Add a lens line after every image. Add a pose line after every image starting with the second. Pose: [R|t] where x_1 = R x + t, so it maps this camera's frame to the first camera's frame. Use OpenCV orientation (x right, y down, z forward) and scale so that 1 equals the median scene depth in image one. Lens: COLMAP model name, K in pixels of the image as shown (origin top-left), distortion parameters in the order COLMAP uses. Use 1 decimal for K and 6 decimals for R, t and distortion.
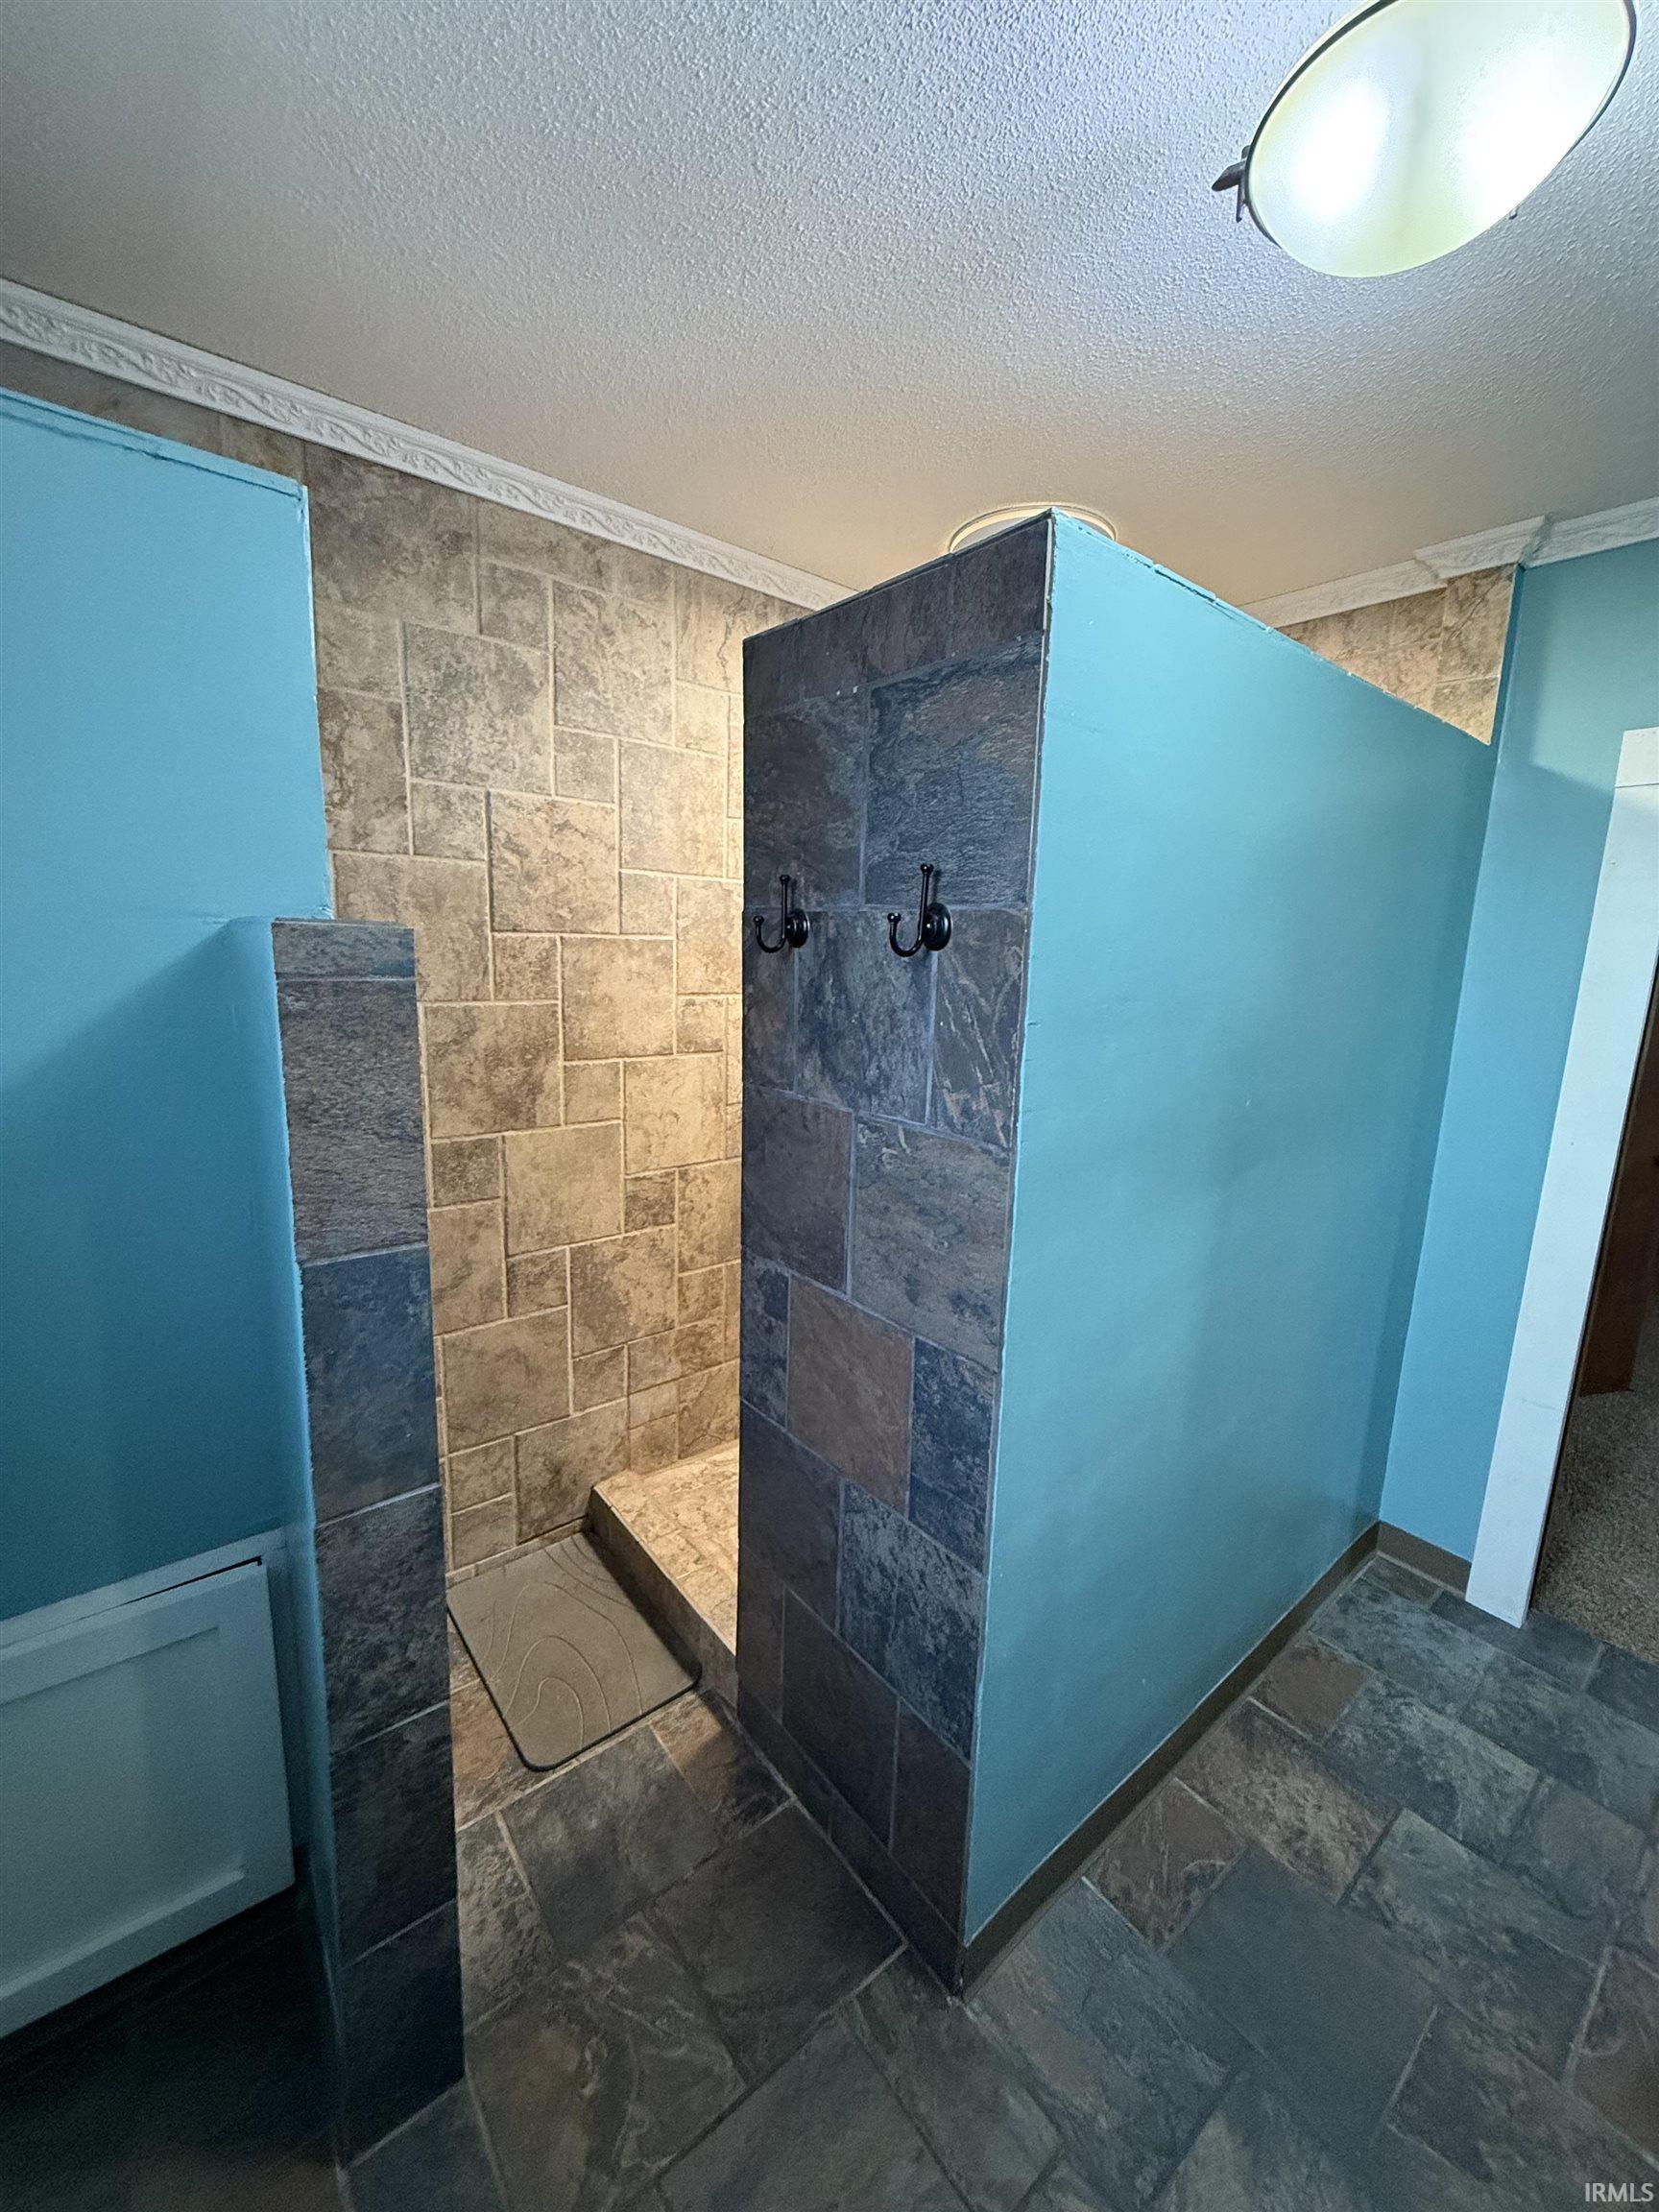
lens RADIAL K [[873.6, 0, 827.6], [0, 873.6, 1100.3], [0, 0, 1]] dist [-0.000077, -0.000150]
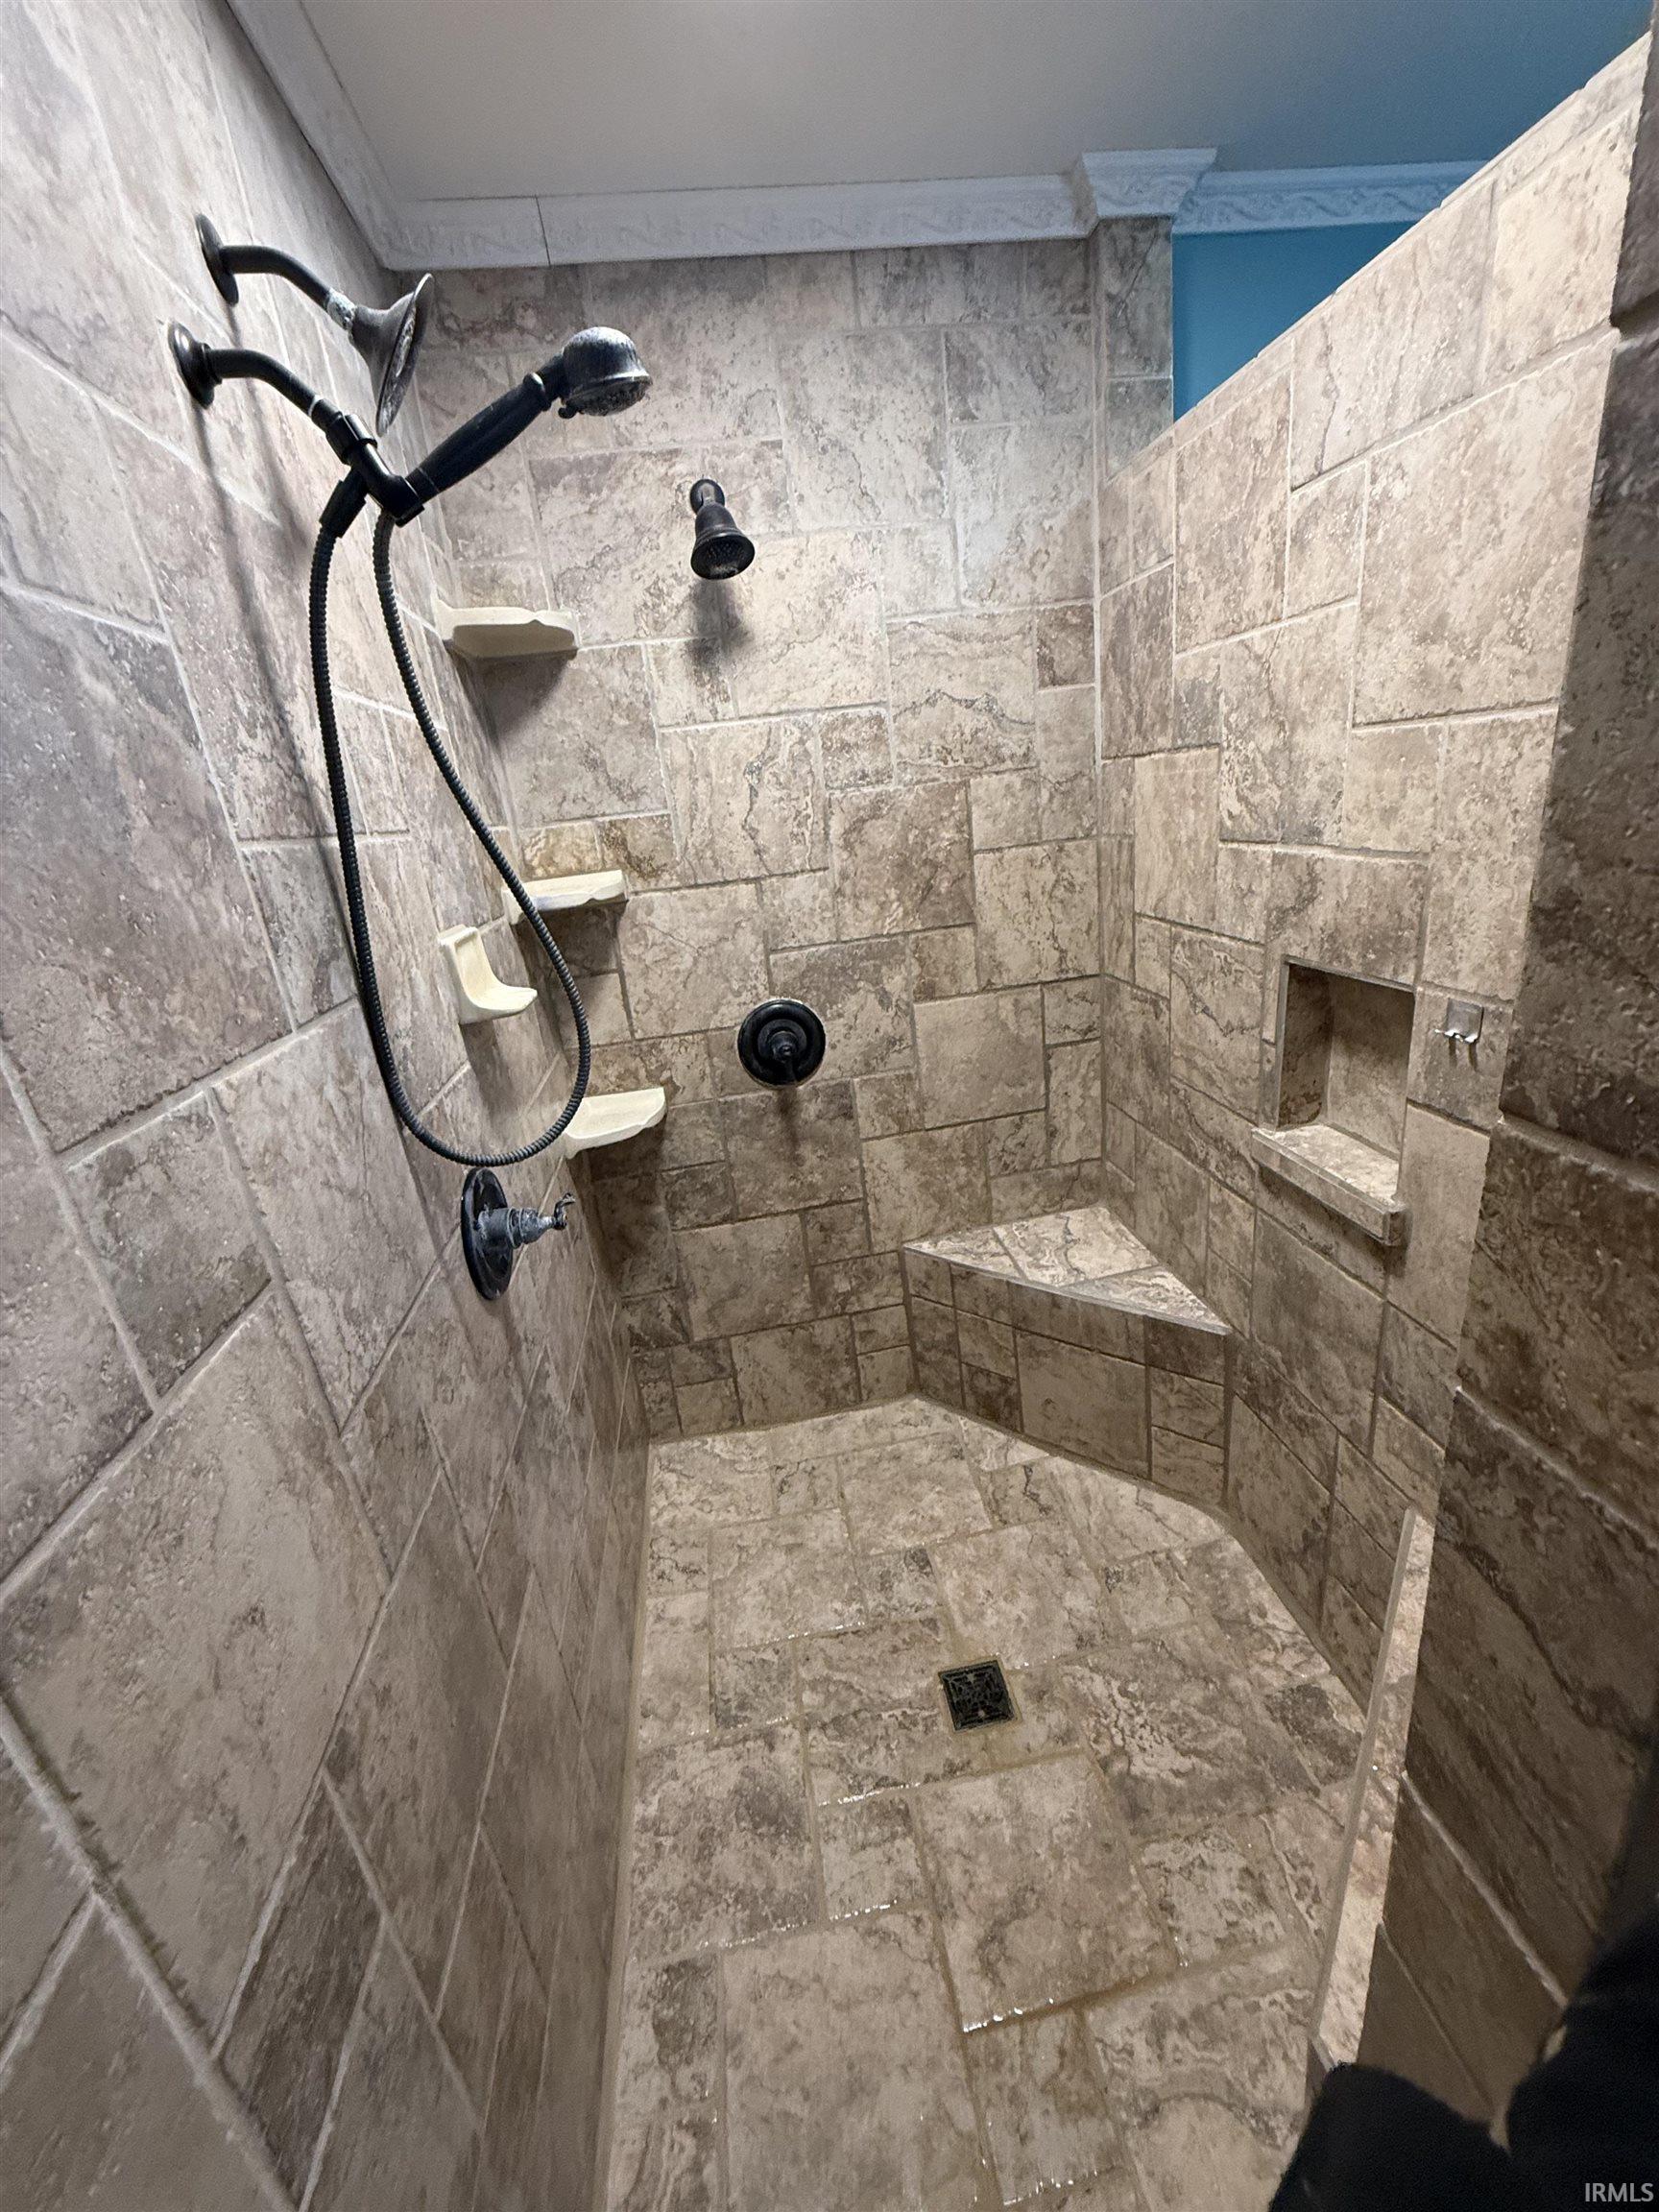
lens RADIAL K [[873.6, 0, 827.4], [0, 873.6, 1097.6], [0, 0, 1]] dist [-0.000077, -0.000150]
pose [[0.502624, -0.364421, 0.783943, -0.242182], [0.283717, 0.926120, 0.248609, -0.136575], [-0.816624, 0.097461, 0.568882, 0.752098]]
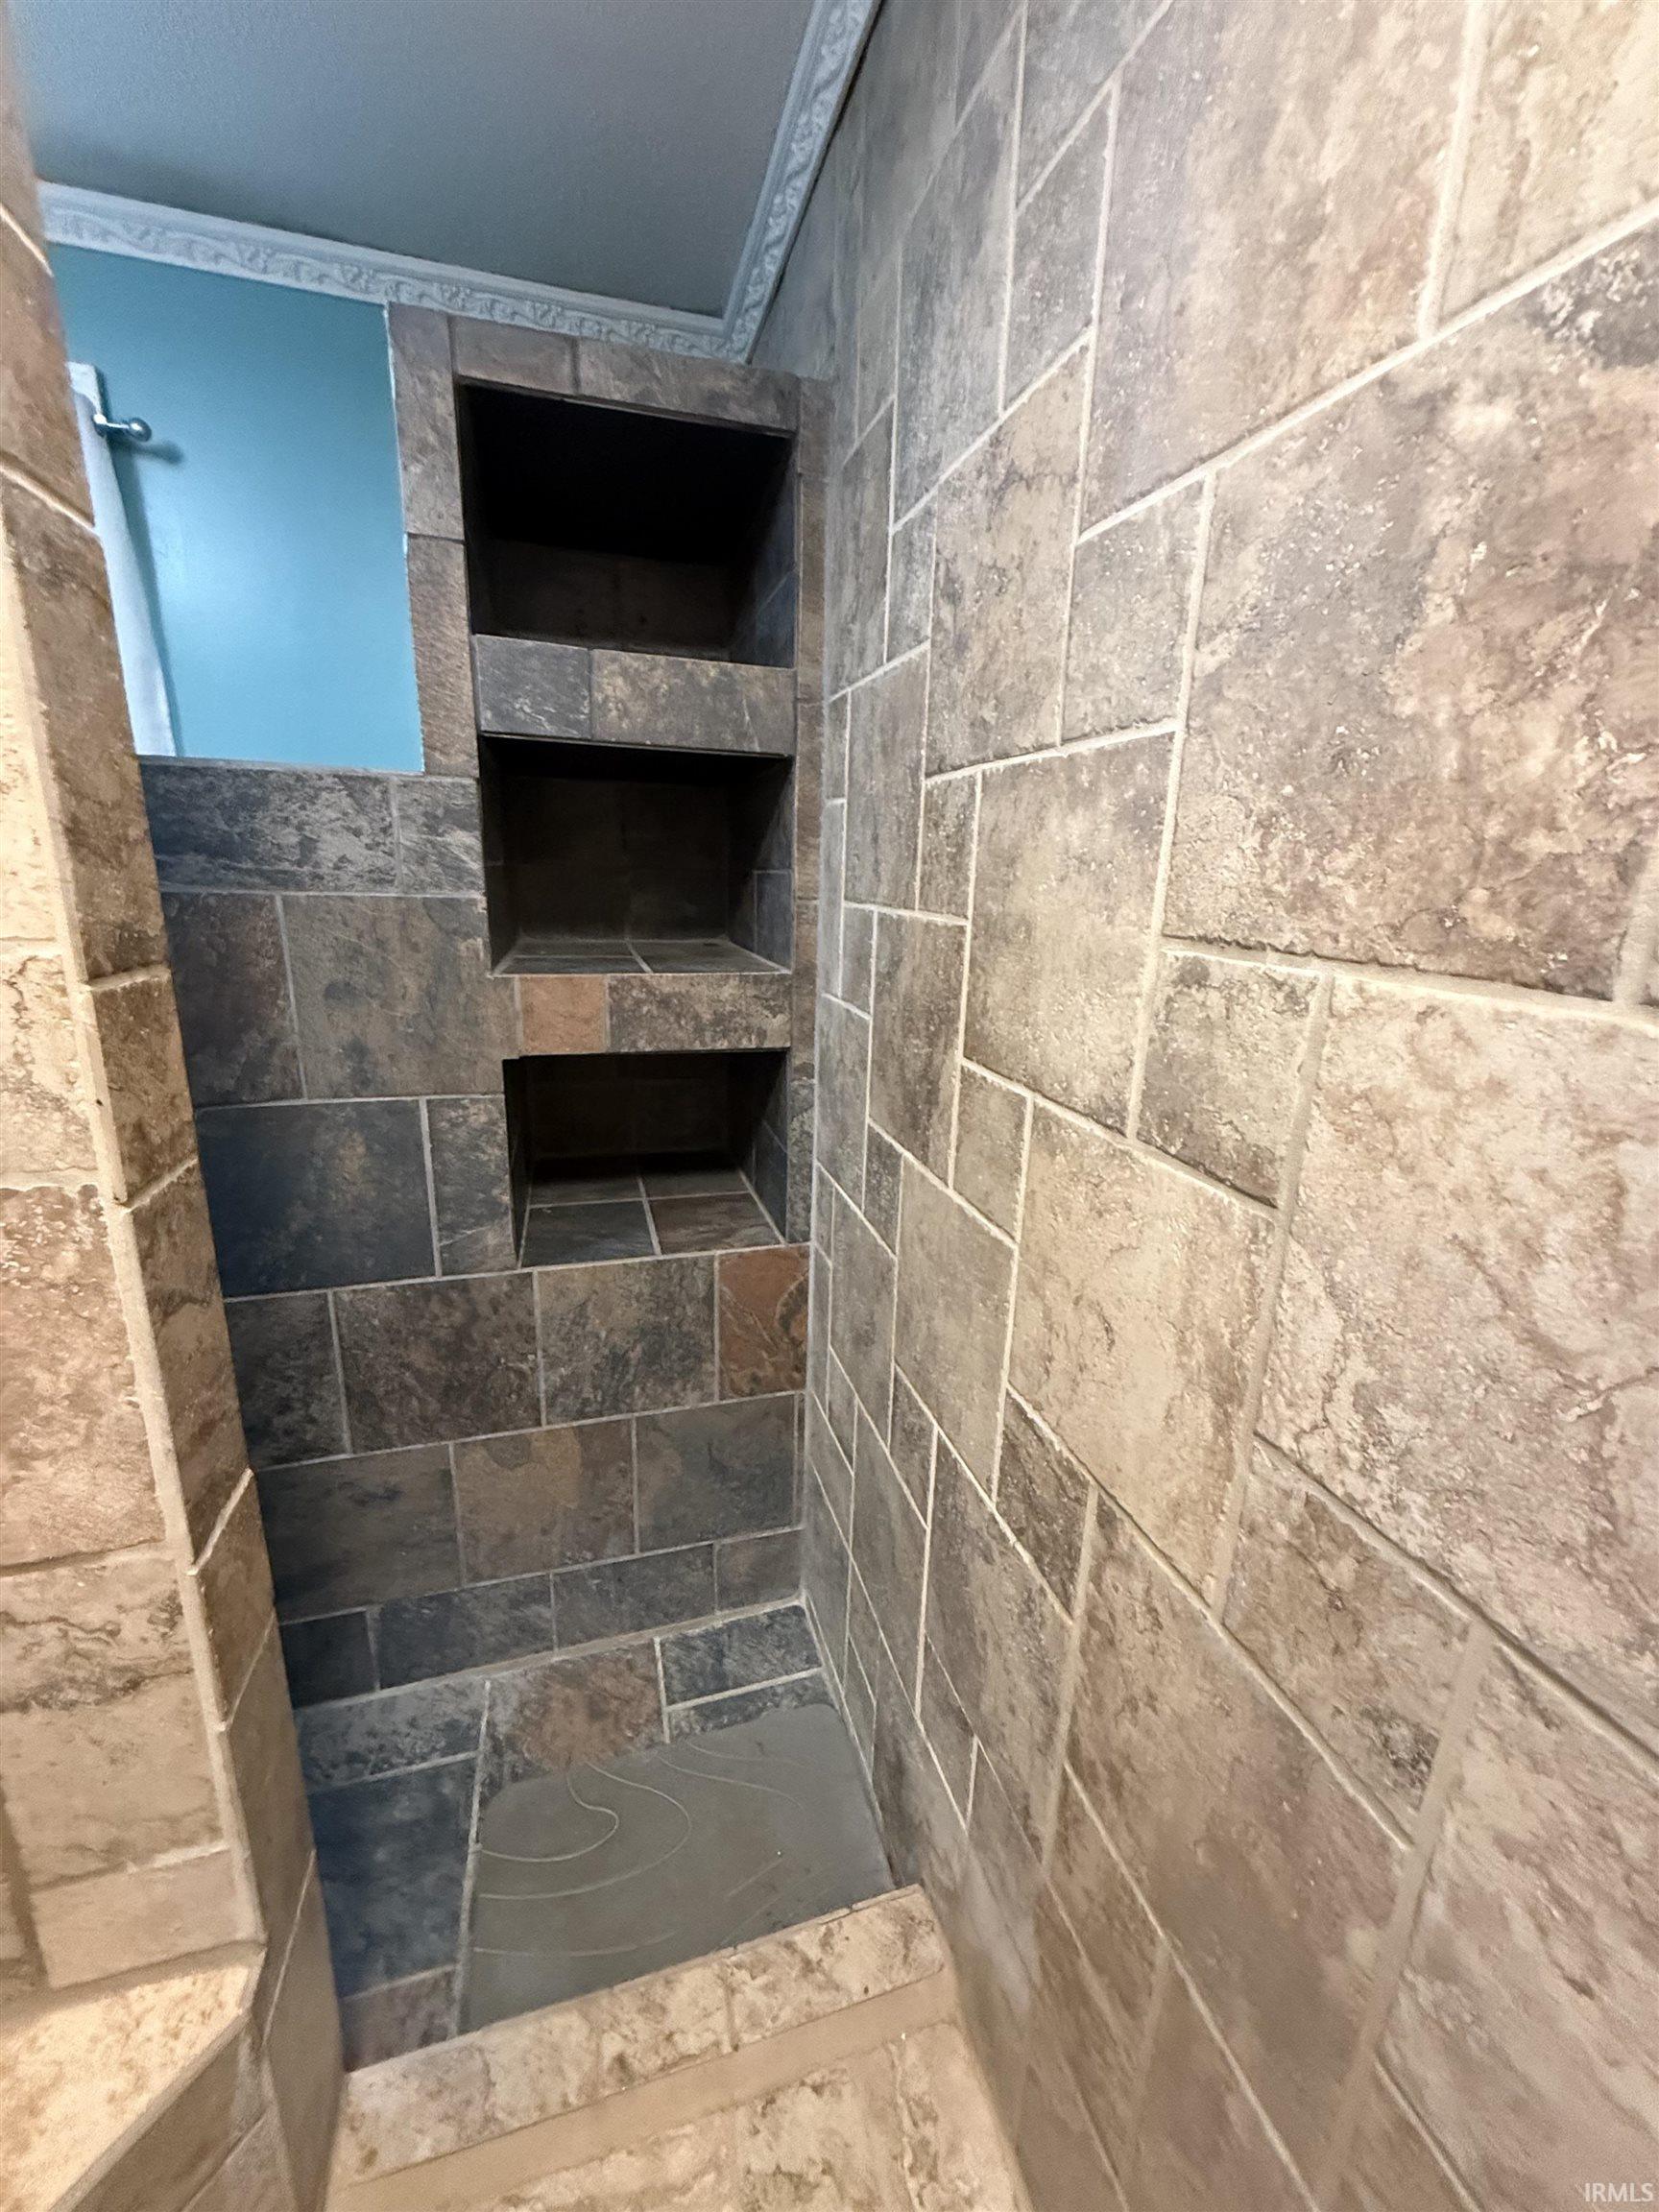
lens RADIAL K [[873.6, 0, 833.8], [0, 873.6, 1098.0], [0, 0, 1]] dist [-0.000077, -0.000150]
pose [[-0.375847, 0.194774, -0.905981, 0.134816], [-0.210504, 0.934159, 0.288160, -0.134407], [0.902456, 0.299017, -0.310100, 1.030855]]
